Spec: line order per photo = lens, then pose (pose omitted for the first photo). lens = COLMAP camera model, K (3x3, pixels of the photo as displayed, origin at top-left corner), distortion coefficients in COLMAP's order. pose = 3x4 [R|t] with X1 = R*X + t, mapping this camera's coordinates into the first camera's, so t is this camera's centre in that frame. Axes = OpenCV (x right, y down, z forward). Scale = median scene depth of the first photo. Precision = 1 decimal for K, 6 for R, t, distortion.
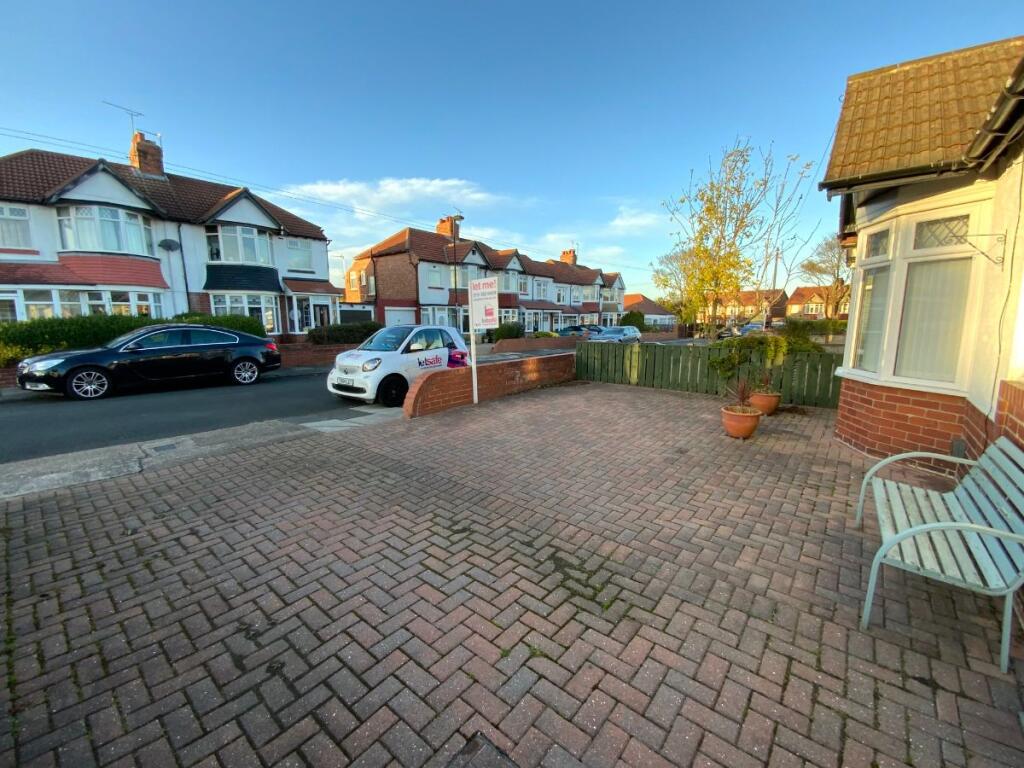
lens RADIAL K [[415.1, 0, 518.3], [0, 415.1, 383.7], [0, 0, 1]] dist [-0.003440, -0.001514]
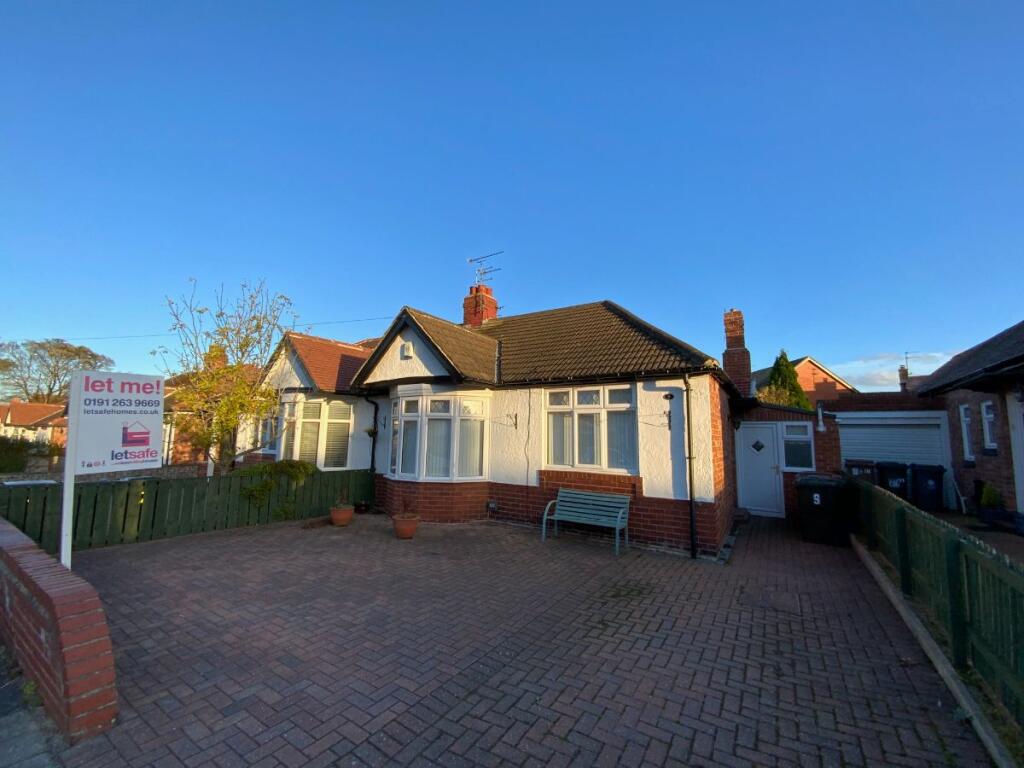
lens RADIAL K [[415.1, 0, 515.9], [0, 415.1, 383.1], [0, 0, 1]] dist [-0.003440, -0.001514]
pose [[-0.123307, 0.129112, 0.983934, -1.555617], [0.142122, 0.983577, -0.111255, -0.282329], [-0.982139, 0.126120, -0.139632, 1.461005]]
